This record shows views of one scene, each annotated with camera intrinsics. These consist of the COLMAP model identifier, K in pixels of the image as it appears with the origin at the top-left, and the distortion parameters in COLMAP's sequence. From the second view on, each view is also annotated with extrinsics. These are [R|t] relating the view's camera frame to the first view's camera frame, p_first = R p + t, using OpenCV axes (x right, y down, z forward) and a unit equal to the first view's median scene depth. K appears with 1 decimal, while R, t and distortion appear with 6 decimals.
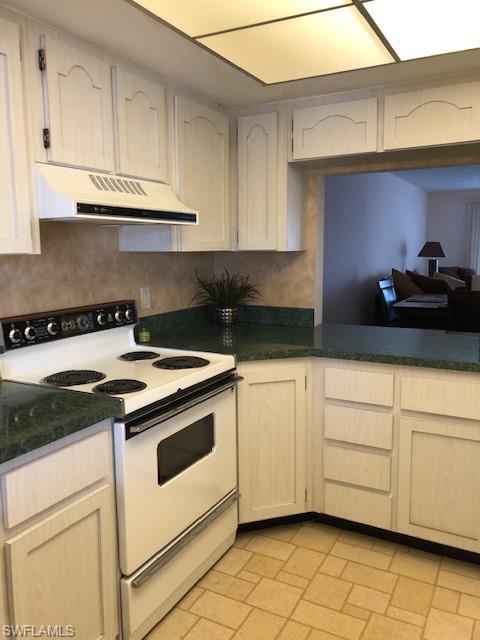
lens RADIAL K [[522.7, 0, 240.9], [0, 522.7, 311.0], [0, 0, 1]] dist [0.121241, -0.179125]
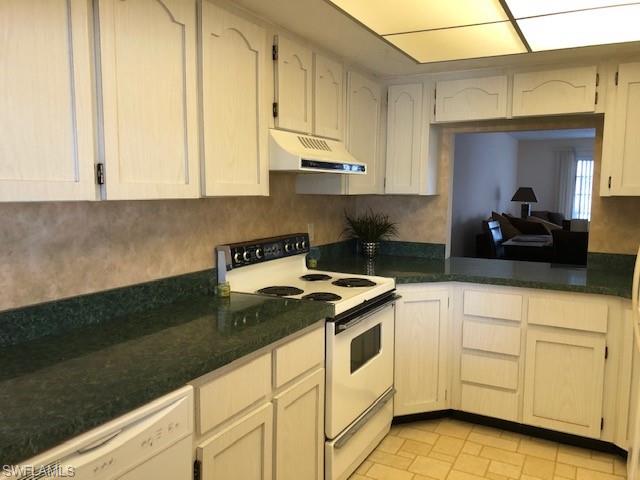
lens RADIAL K [[522.7, 0, 330.6], [0, 522.7, 238.5], [0, 0, 1]] dist [0.121241, -0.179125]
pose [[0.999707, 0.017773, 0.016459, -0.185015], [-0.017378, 0.999565, -0.023828, 0.021845], [-0.016875, 0.023535, 0.999581, -0.249910]]
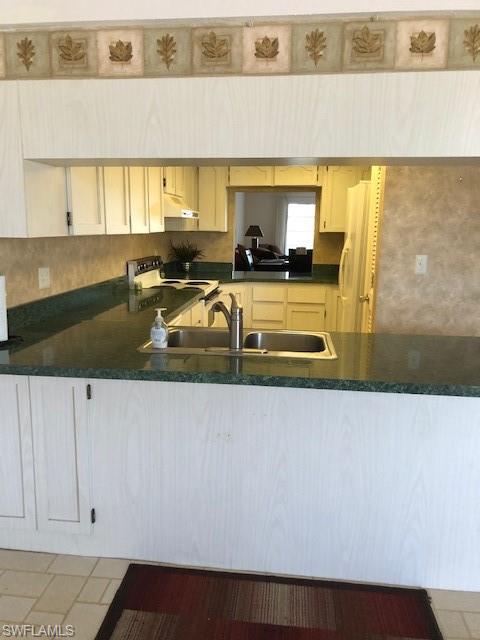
lens RADIAL K [[522.7, 0, 240.9], [0, 522.7, 311.0], [0, 0, 1]] dist [0.121241, -0.179125]
pose [[0.925749, -0.039078, 0.376114, -0.729298], [0.023761, 0.998692, 0.045278, 0.113187], [-0.377392, -0.032979, 0.925466, -1.013019]]
